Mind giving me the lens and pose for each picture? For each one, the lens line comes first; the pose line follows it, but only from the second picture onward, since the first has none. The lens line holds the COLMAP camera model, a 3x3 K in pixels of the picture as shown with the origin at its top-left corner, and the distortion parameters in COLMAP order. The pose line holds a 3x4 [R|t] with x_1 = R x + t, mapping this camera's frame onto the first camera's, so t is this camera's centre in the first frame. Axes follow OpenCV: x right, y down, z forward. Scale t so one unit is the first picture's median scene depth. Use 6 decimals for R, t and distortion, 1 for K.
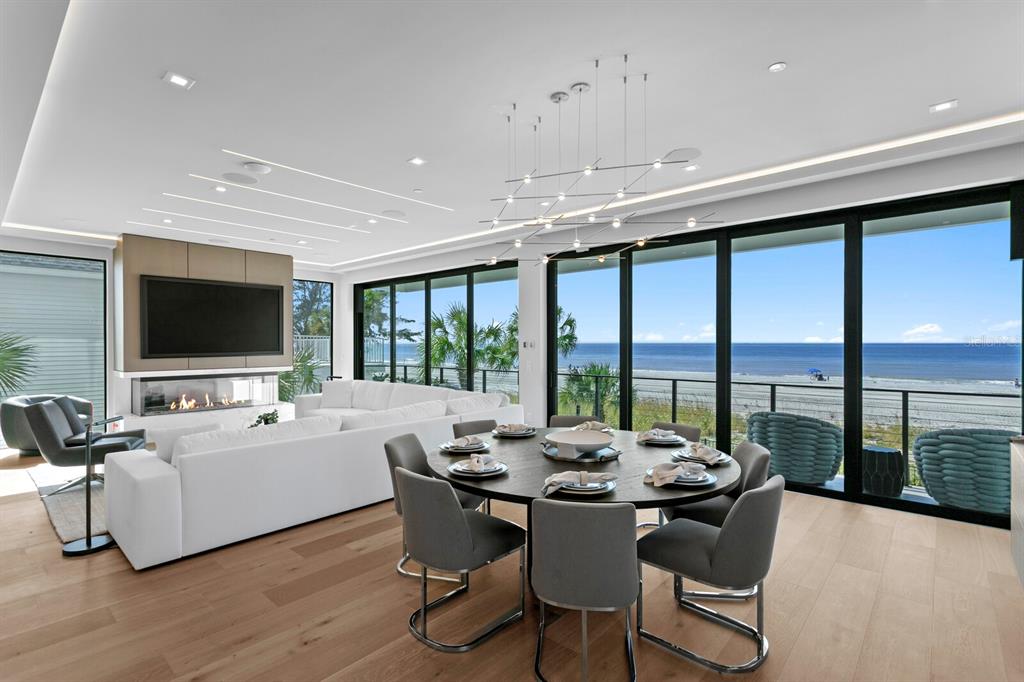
lens RADIAL K [[491.3, 0, 516.3], [0, 491.3, 337.2], [0, 0, 1]] dist [0.019648, 0.001570]
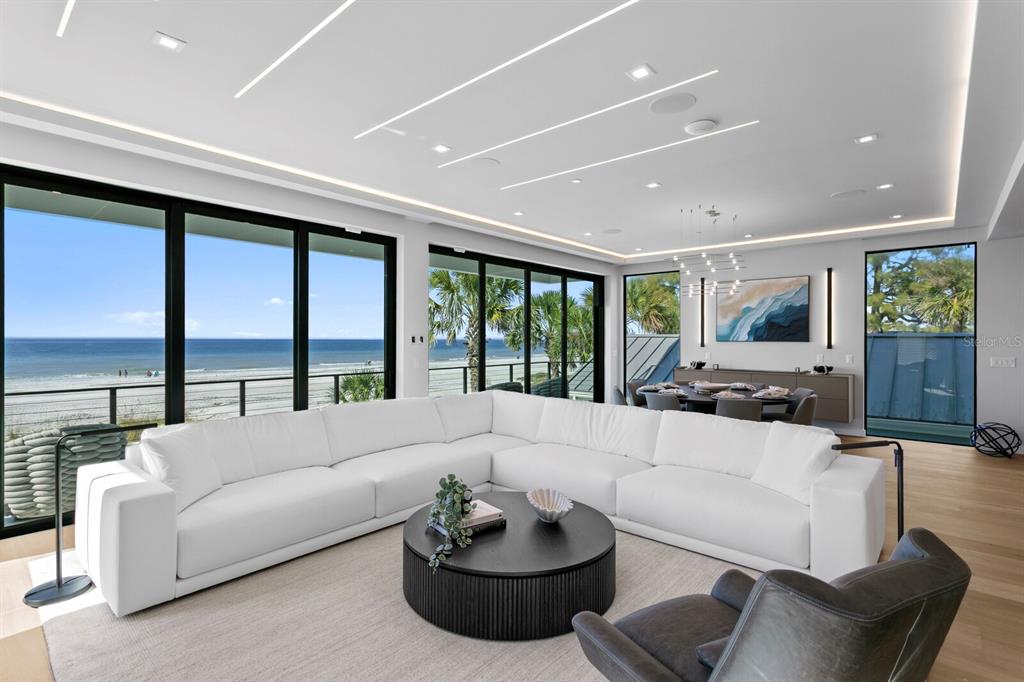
lens RADIAL K [[491.3, 0, 510.5], [0, 491.3, 340.9], [0, 0, 1]] dist [0.019648, 0.001570]
pose [[-0.018268, -0.008087, 0.999800, -0.606499], [-0.007614, 0.999939, 0.007949, 0.005021], [-0.999804, -0.007467, -0.018328, 0.600048]]
